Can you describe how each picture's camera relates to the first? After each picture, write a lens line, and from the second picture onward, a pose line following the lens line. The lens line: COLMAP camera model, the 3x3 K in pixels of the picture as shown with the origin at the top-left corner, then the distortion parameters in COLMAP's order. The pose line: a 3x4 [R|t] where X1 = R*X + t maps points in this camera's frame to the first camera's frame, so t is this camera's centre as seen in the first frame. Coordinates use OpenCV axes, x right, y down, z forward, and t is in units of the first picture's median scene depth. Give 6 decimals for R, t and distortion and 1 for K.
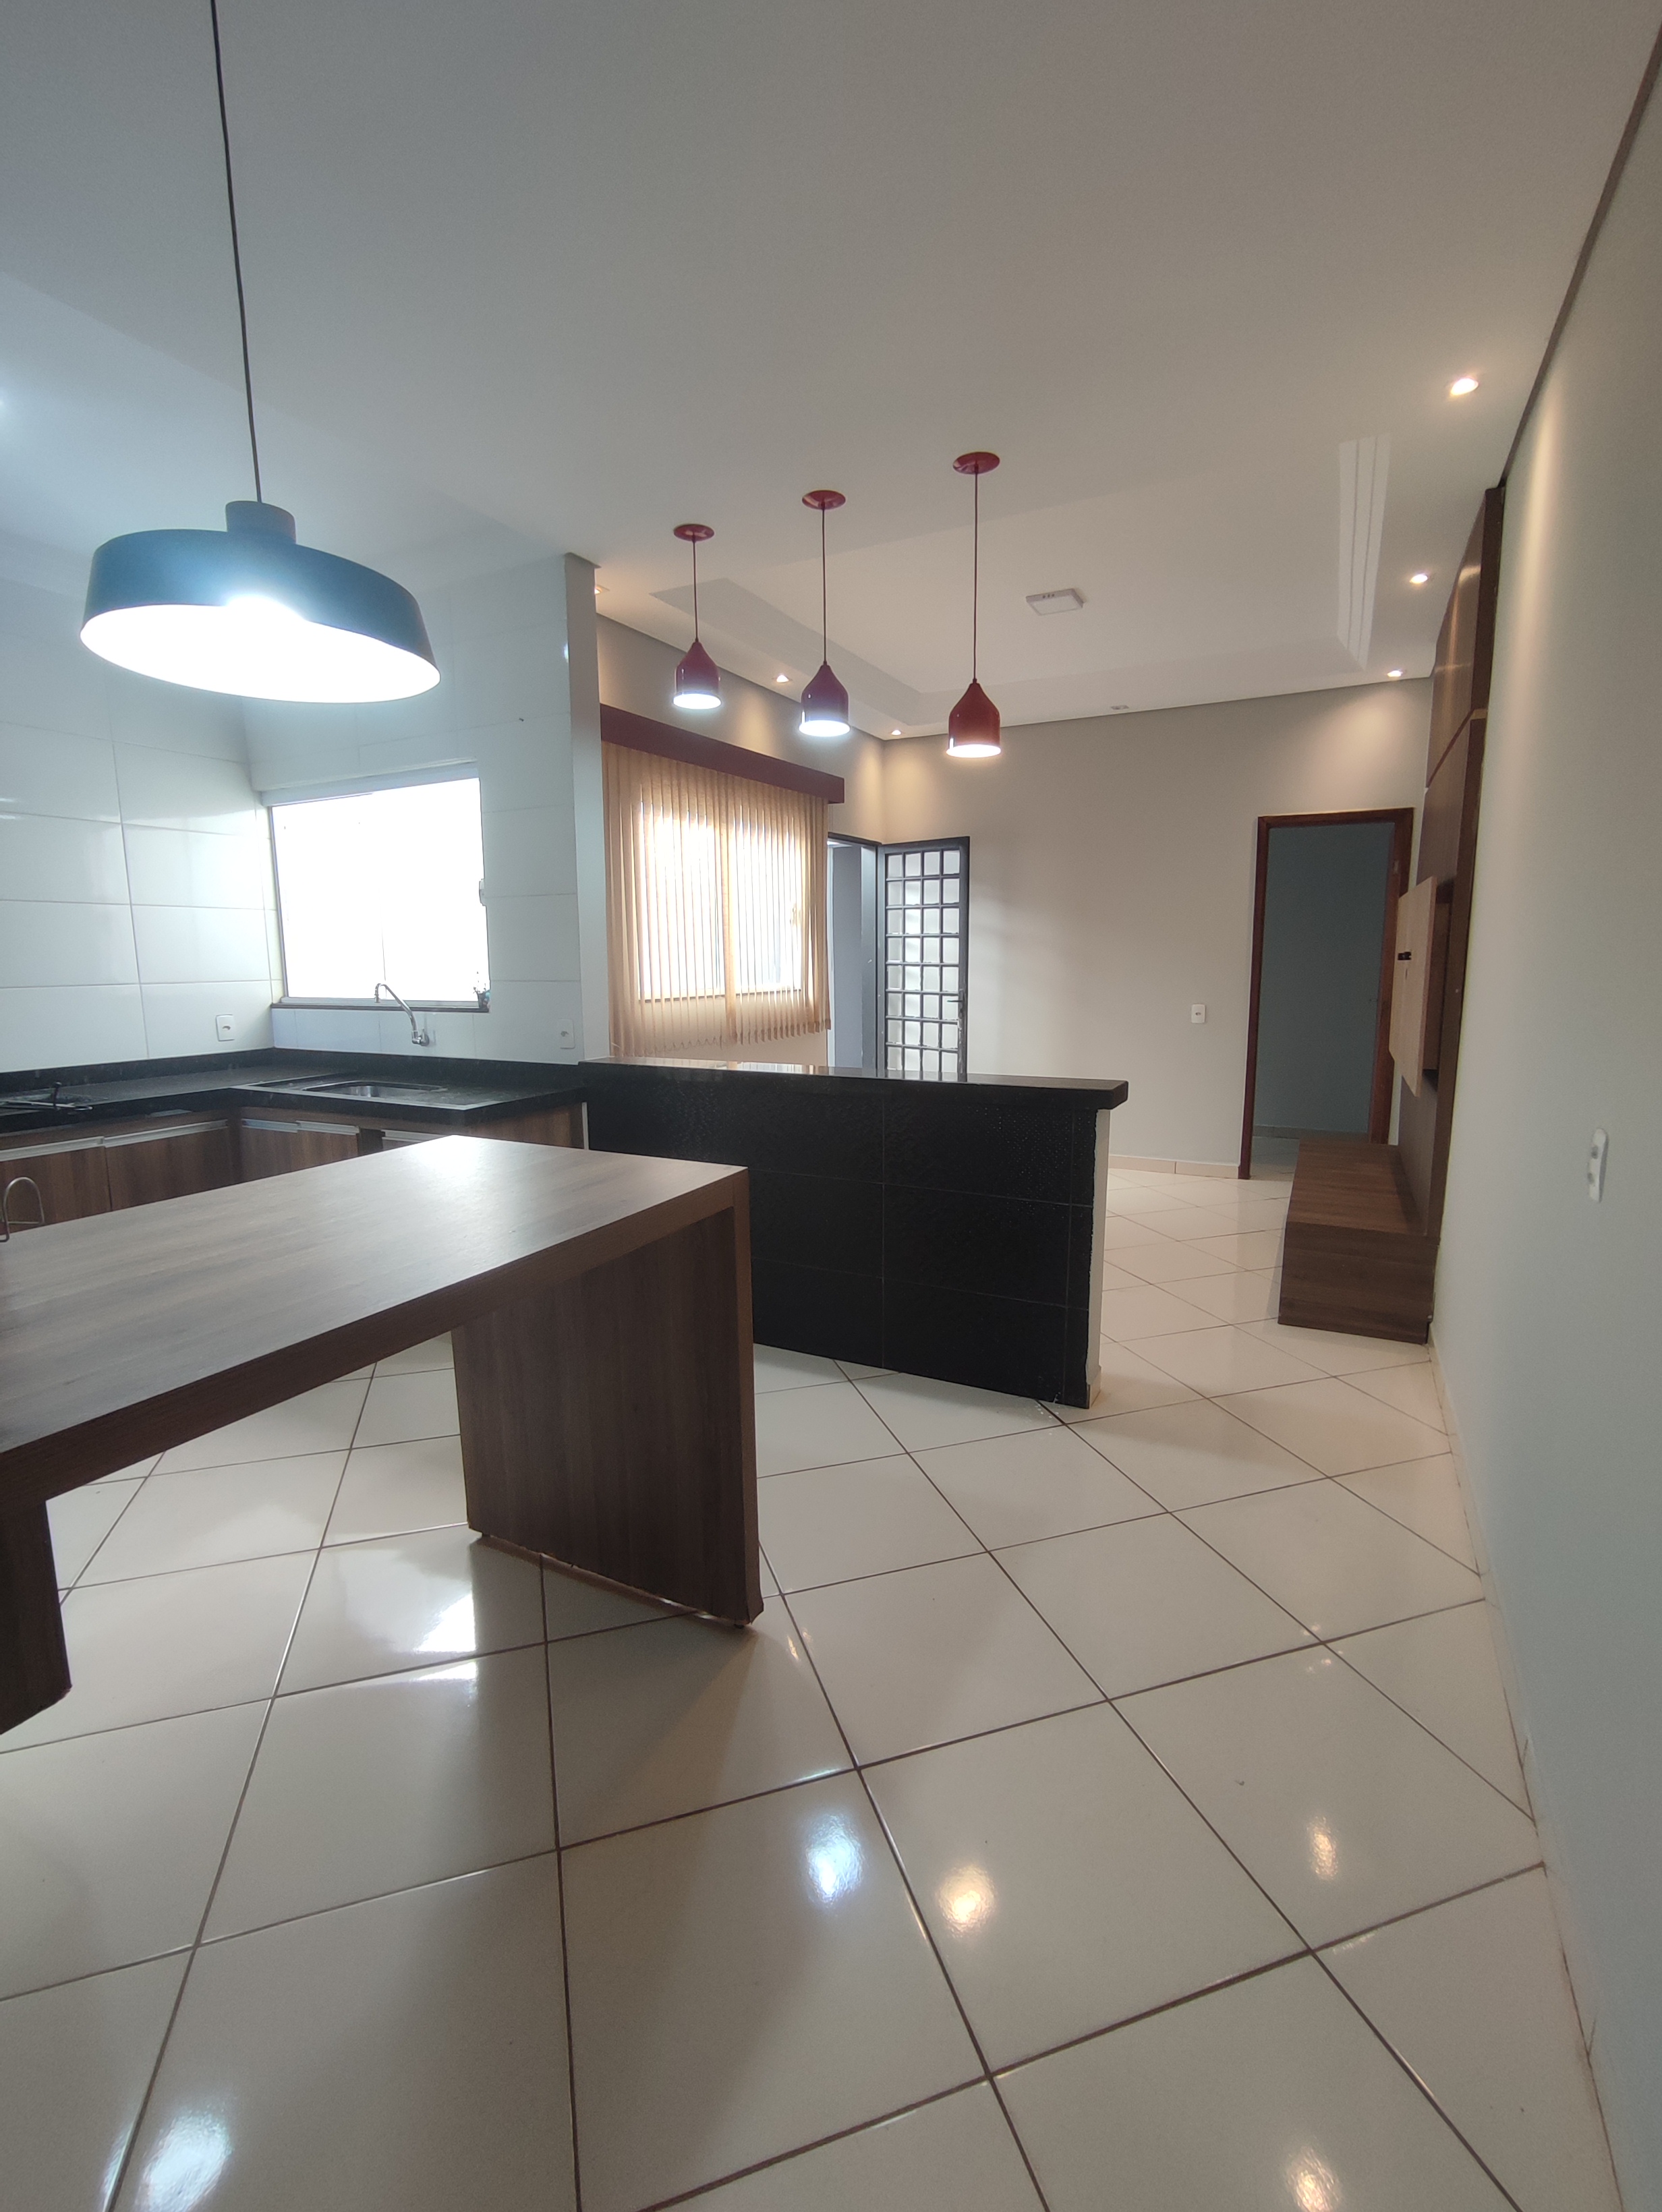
lens RADIAL K [[1020.7, 0, 796.7], [0, 1020.7, 1111.5], [0, 0, 1]] dist [-0.001381, 0.000214]
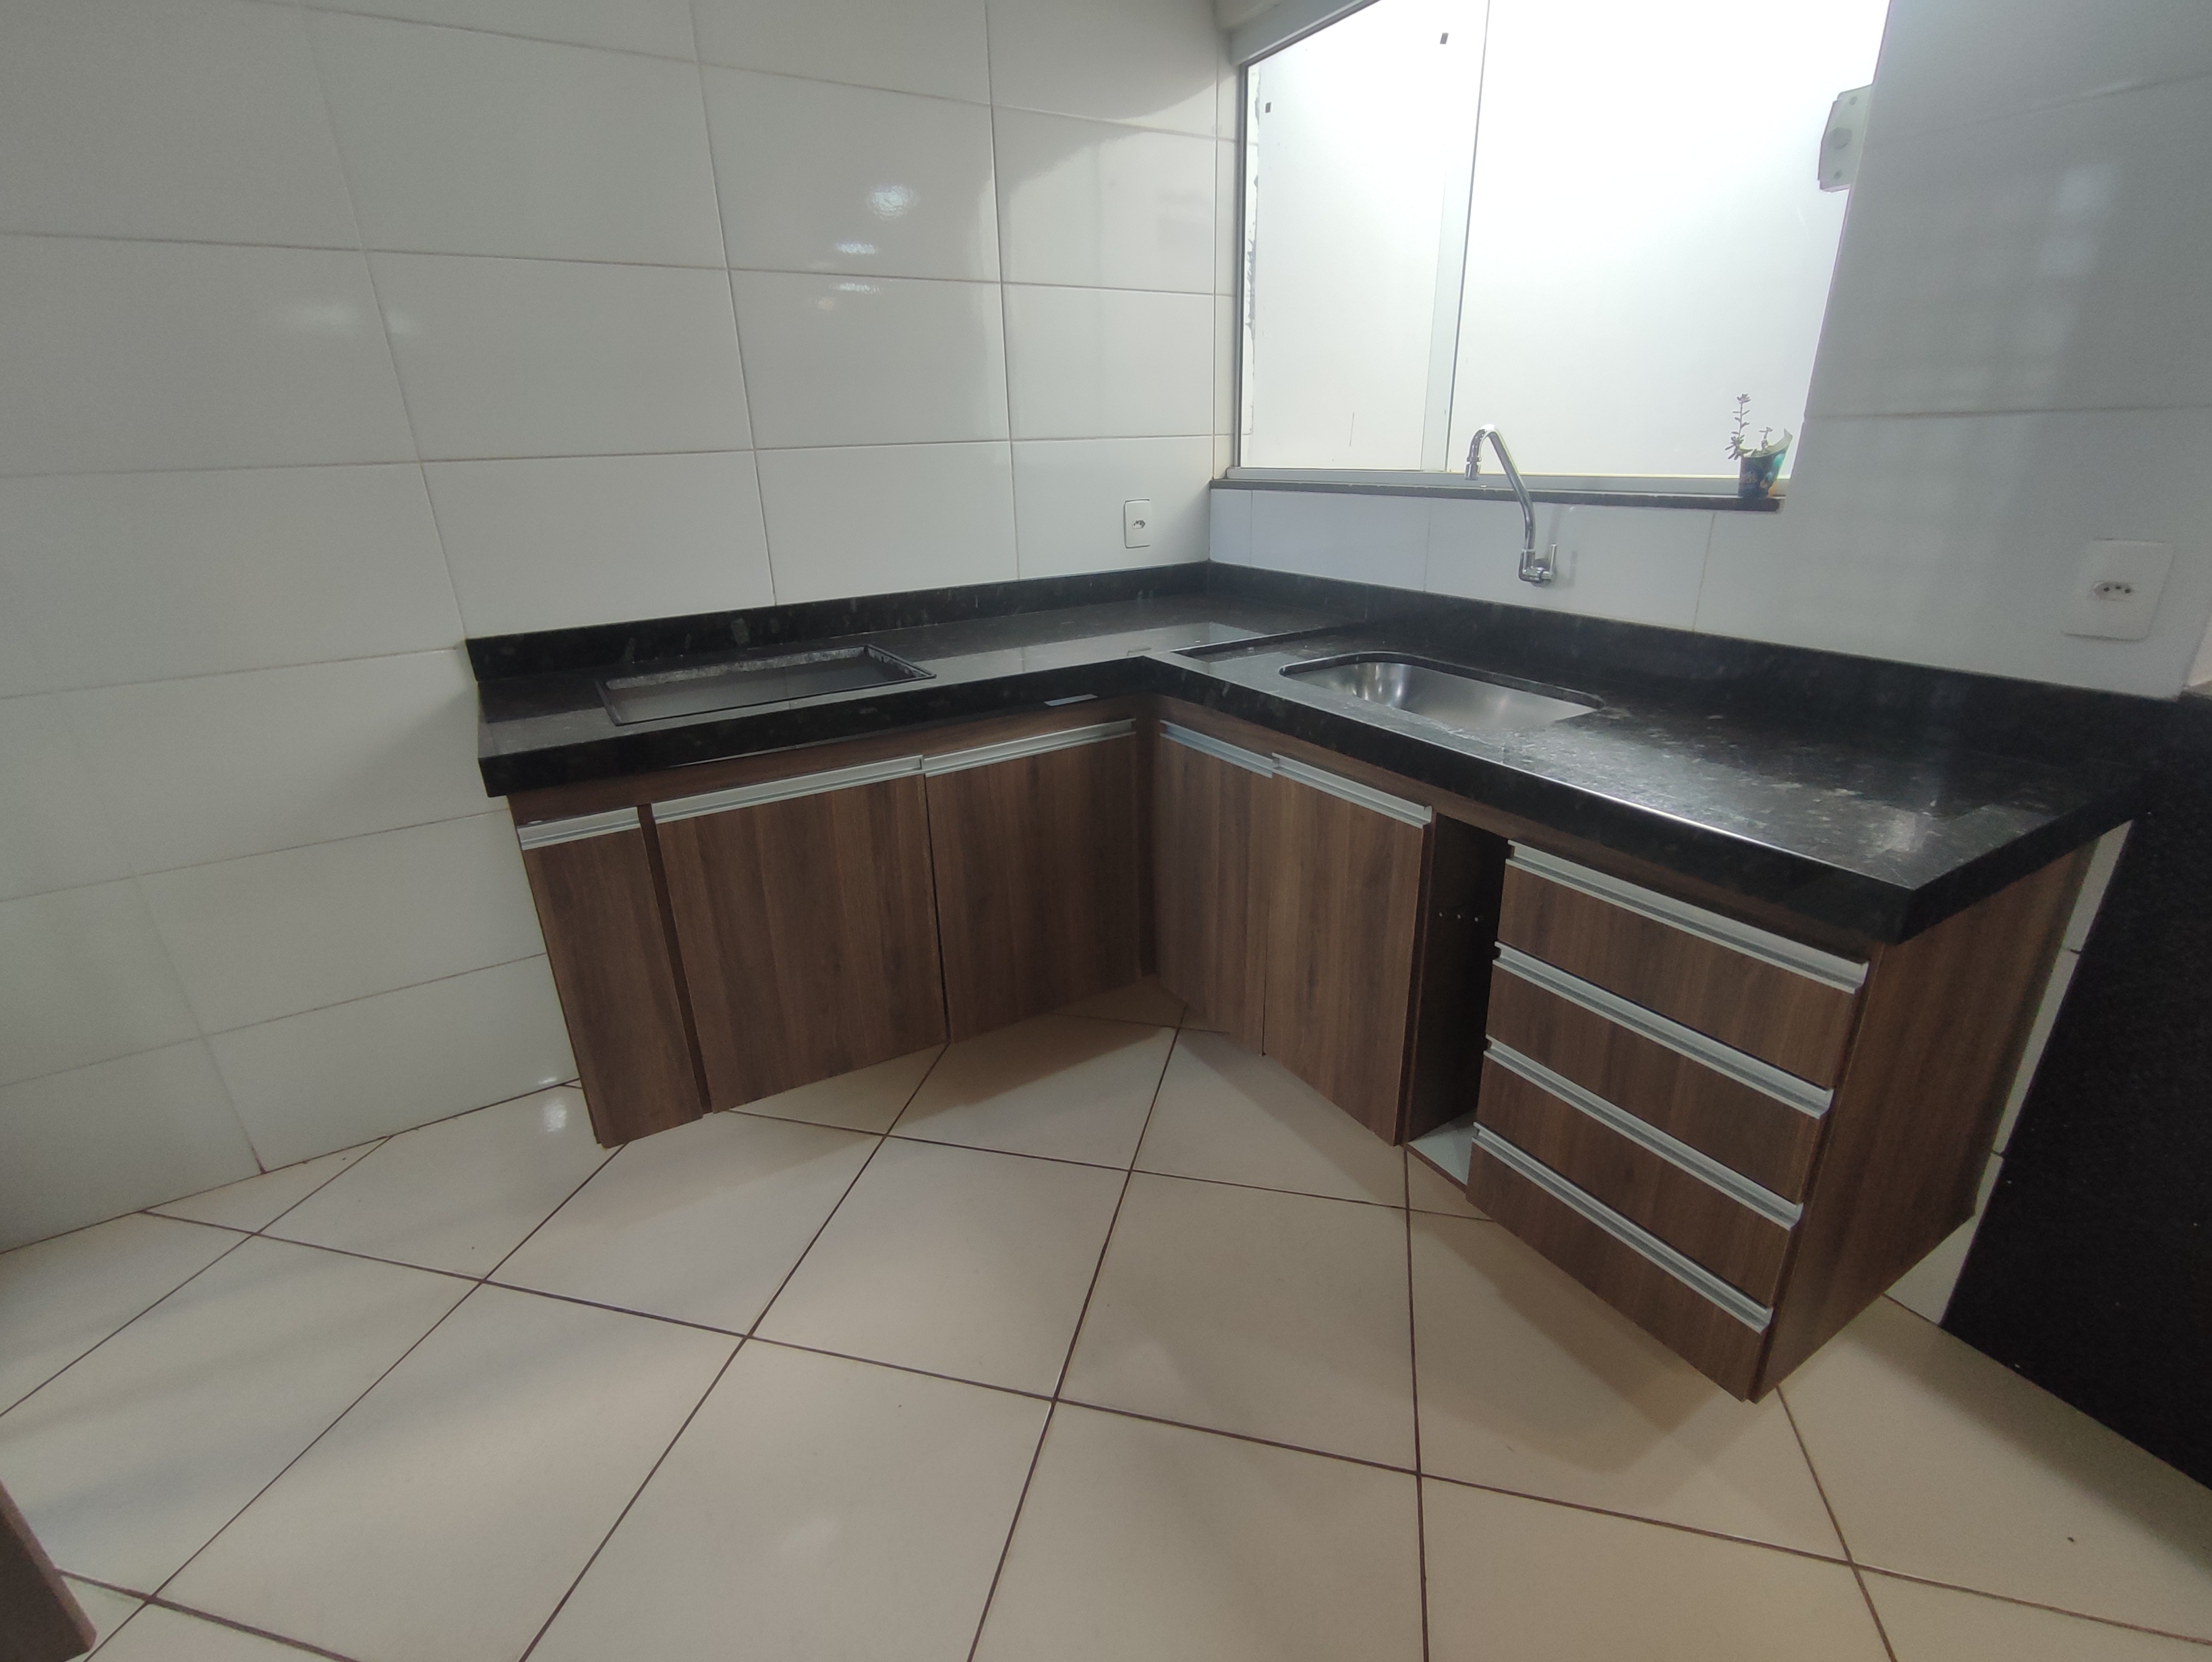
lens RADIAL K [[1020.7, 0, 1106.0], [0, 1020.7, 831.0], [0, 0, 1]] dist [-0.001381, 0.000214]
pose [[0.867478, 0.167646, -0.468377, -0.310565], [-0.057258, 0.968896, 0.240751, -0.058096], [0.494169, -0.182028, 0.850095, 0.528464]]
